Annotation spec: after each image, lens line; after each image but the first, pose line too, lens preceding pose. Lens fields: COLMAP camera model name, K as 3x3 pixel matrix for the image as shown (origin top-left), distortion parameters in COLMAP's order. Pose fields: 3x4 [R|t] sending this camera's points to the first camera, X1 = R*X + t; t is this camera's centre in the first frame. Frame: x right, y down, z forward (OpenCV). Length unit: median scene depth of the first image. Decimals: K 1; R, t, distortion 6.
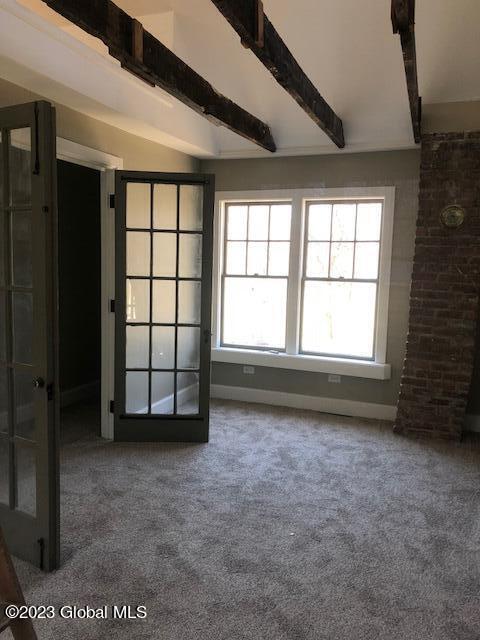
lens RADIAL K [[514.8, 0, 240.0], [0, 514.8, 320.0], [0, 0, 1]] dist [0.066113, -0.093883]
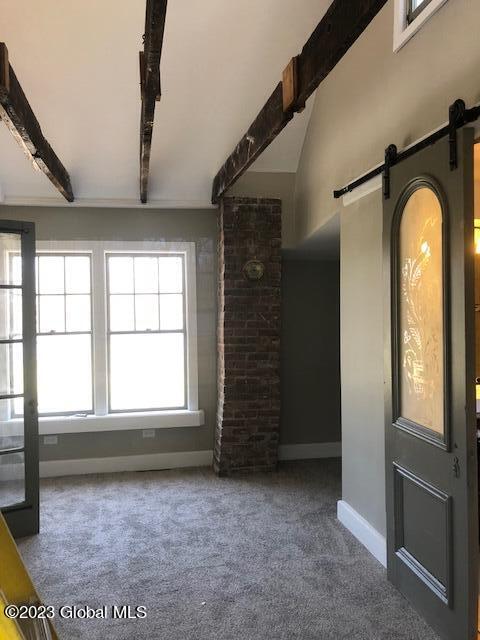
lens RADIAL K [[514.8, 0, 240.0], [0, 514.8, 320.0], [0, 0, 1]] dist [0.066113, -0.093883]
pose [[0.858022, -0.047778, 0.511386, -0.187909], [0.098857, 0.992410, -0.073147, -0.012093], [-0.504010, 0.113316, 0.856232, 0.065791]]
